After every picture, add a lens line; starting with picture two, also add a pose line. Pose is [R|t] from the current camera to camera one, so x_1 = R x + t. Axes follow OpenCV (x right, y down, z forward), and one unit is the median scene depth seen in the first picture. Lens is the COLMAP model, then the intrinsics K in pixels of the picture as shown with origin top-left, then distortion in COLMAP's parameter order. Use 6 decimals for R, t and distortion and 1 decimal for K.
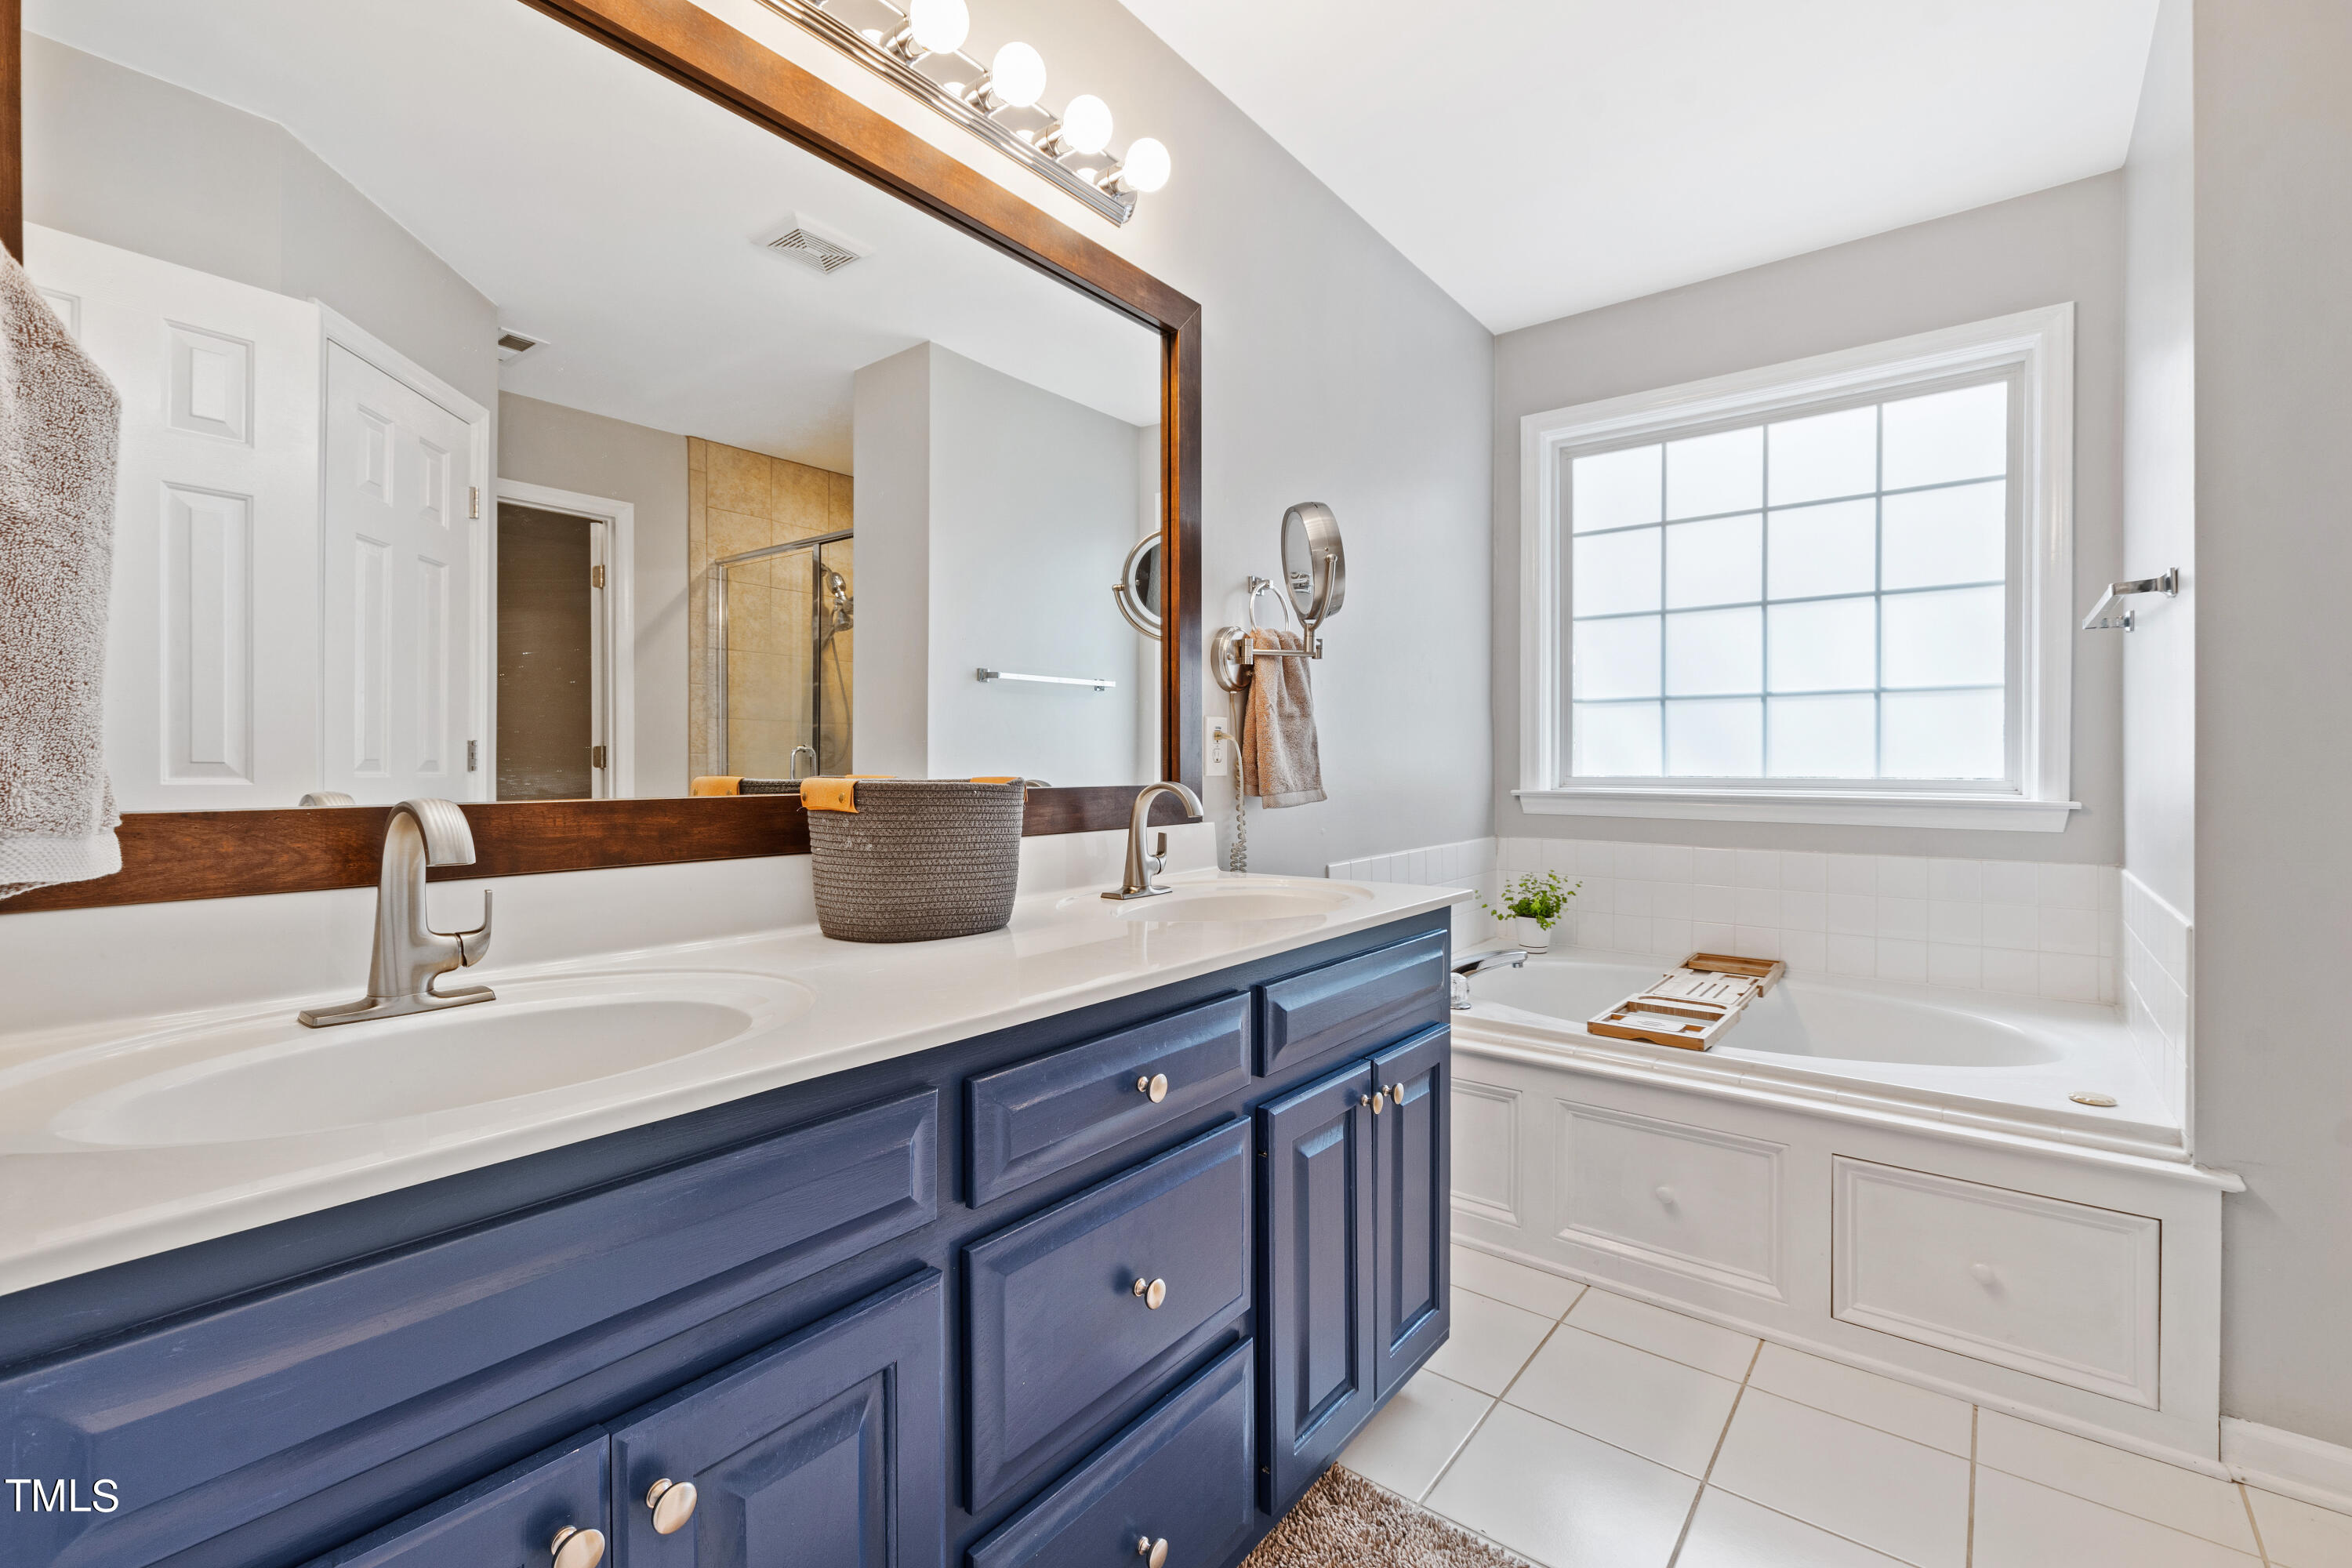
lens RADIAL K [[1031.7, 0, 1164.1], [0, 1031.7, 773.4], [0, 0, 1]] dist [0.001209, -0.000259]
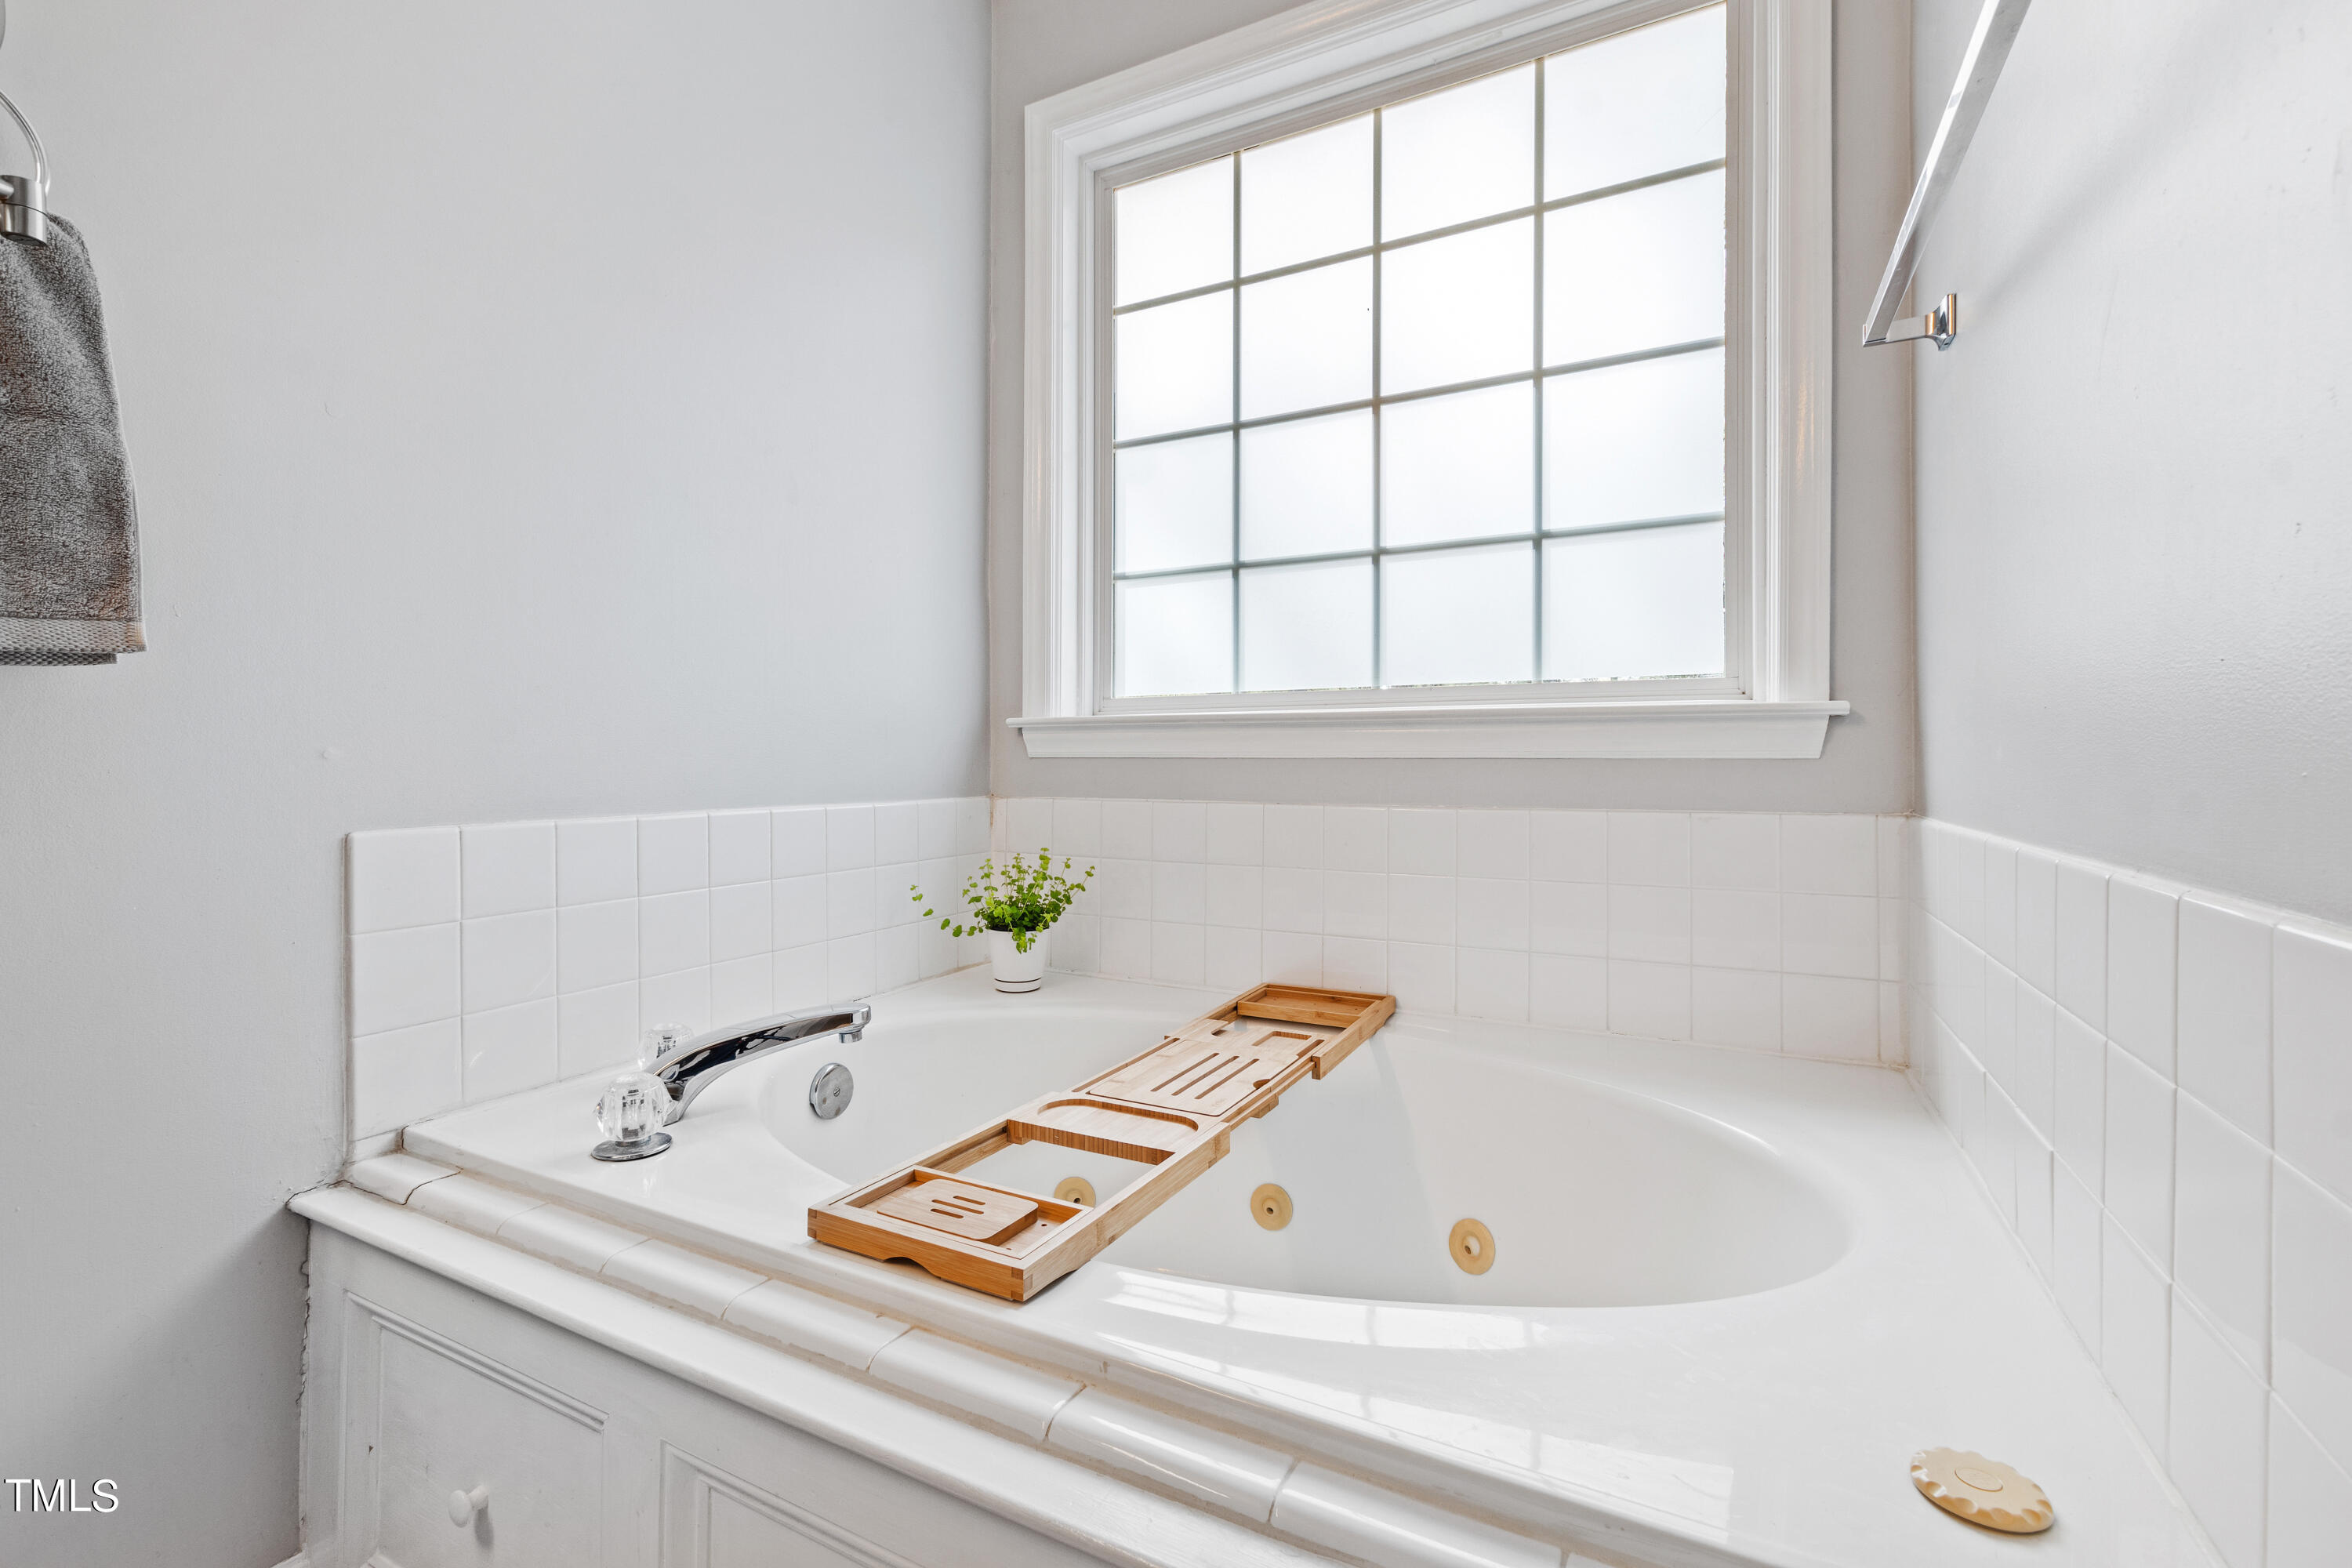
lens RADIAL K [[1031.7, 0, 1172.9], [0, 1031.7, 767.8], [0, 0, 1]] dist [0.001209, -0.000259]
pose [[0.981352, 0.000000, 0.192220, 0.339183], [0.001141, 0.999982, -0.005828, 0.052580], [-0.192217, 0.005939, 0.981335, 0.418940]]
